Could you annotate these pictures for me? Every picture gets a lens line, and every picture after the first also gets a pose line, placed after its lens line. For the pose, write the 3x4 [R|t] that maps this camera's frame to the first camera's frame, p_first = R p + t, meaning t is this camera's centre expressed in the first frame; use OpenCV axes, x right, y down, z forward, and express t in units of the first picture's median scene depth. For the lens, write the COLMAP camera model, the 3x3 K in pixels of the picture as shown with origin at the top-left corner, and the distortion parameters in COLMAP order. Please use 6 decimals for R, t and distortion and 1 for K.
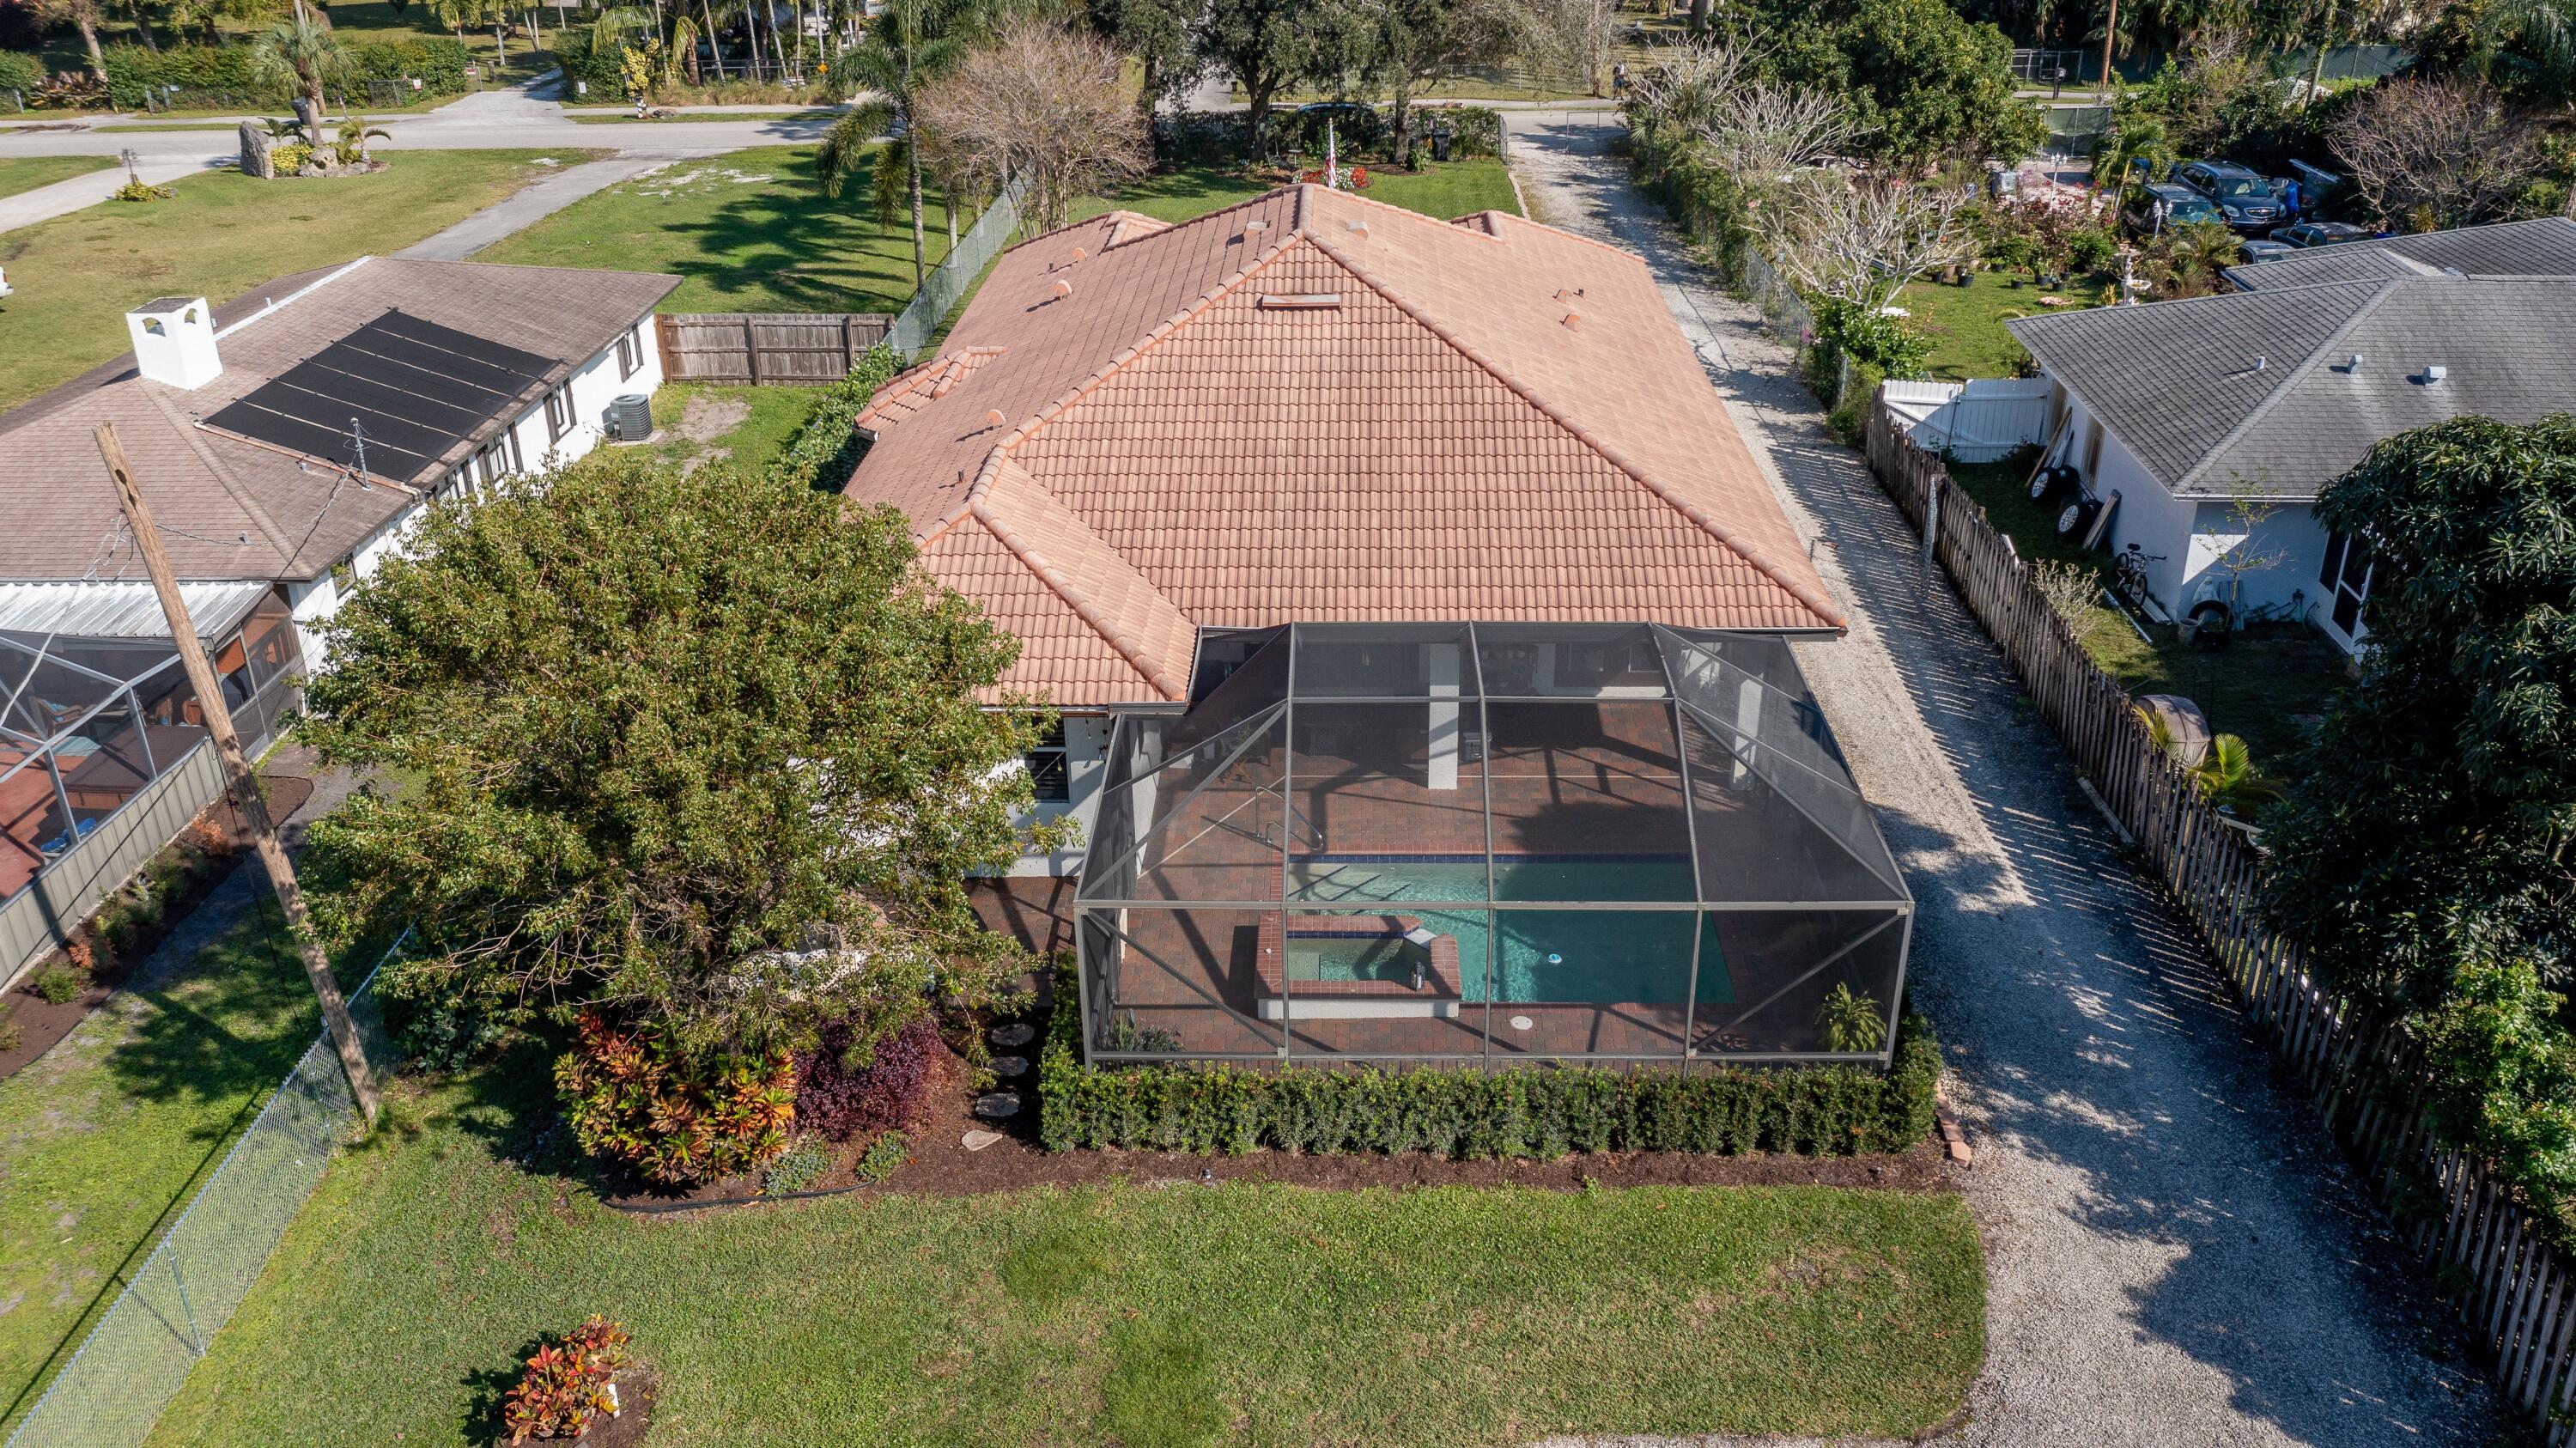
lens RADIAL K [[2103.7, 0, 1288.2], [0, 2103.7, 723.0], [0, 0, 1]] dist [-0.013696, -0.000238]
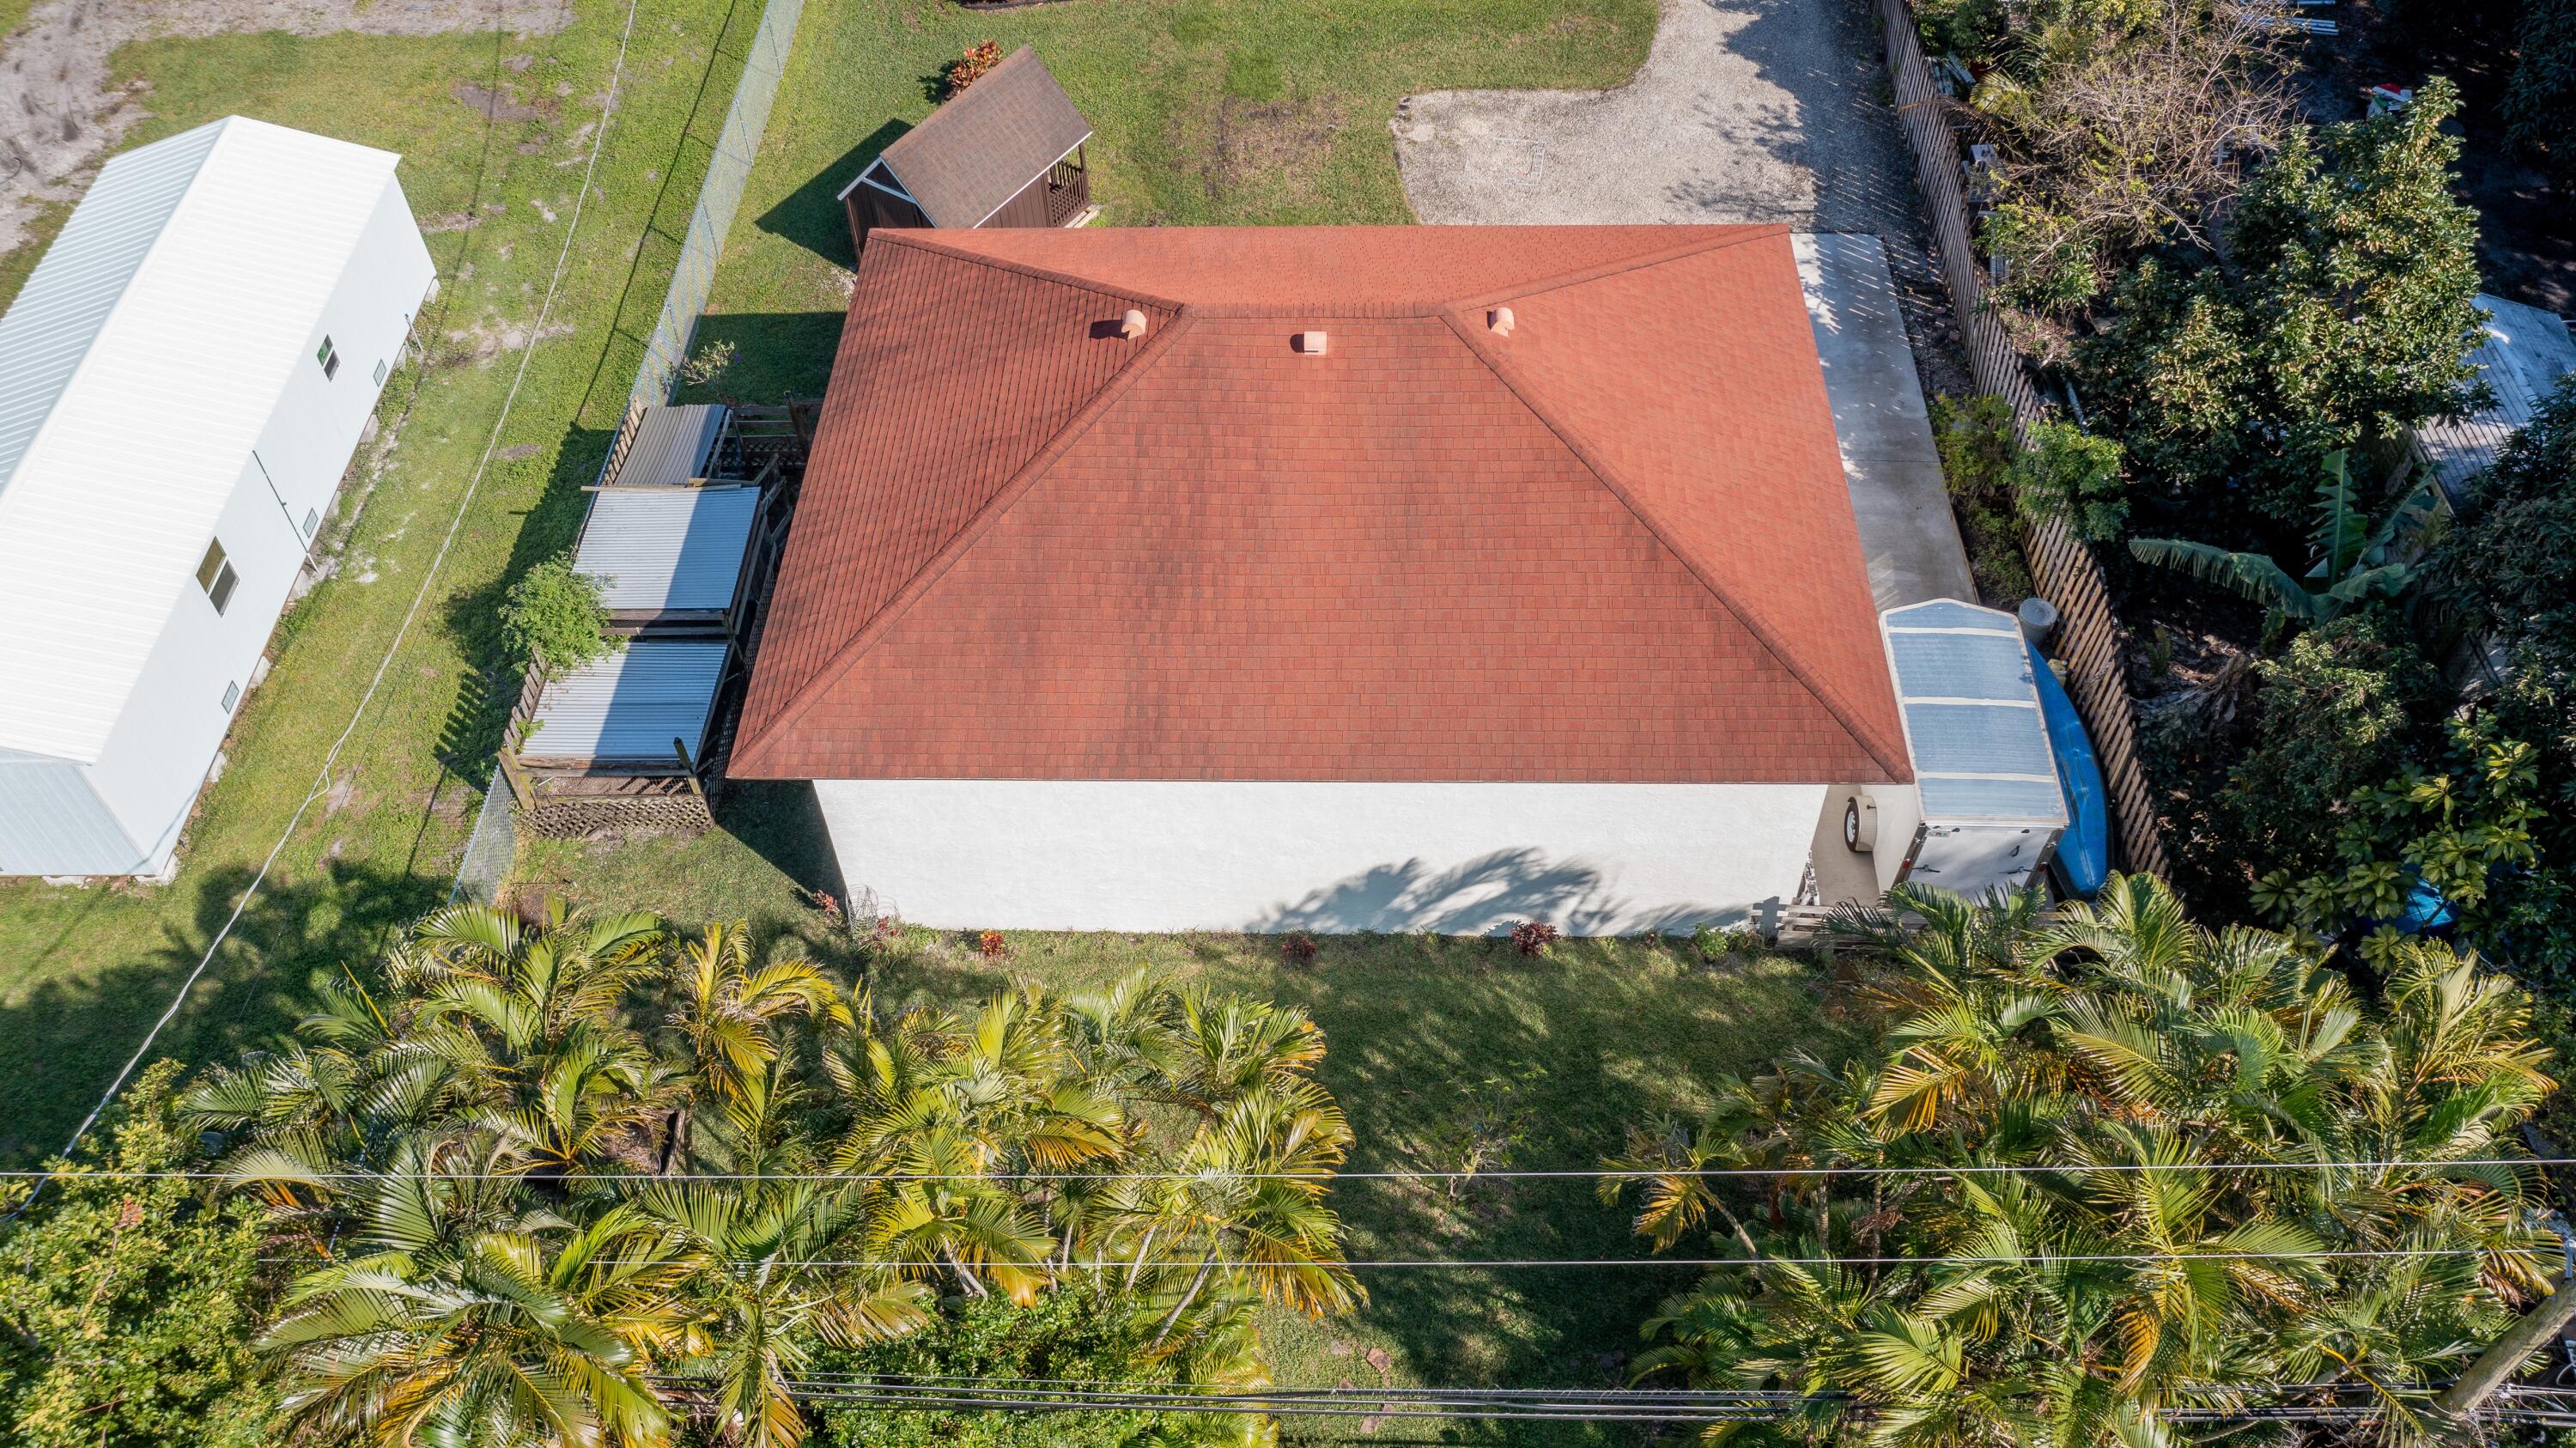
lens RADIAL K [[2103.7, 0, 1288.1], [0, 2103.7, 724.2], [0, 0, 1]] dist [-0.013696, -0.000238]
pose [[0.999989, -0.004598, -0.001145, -0.025601], [0.004680, 0.920531, 0.390640, 0.089744], [-0.000743, -0.390641, 0.920543, -1.151586]]
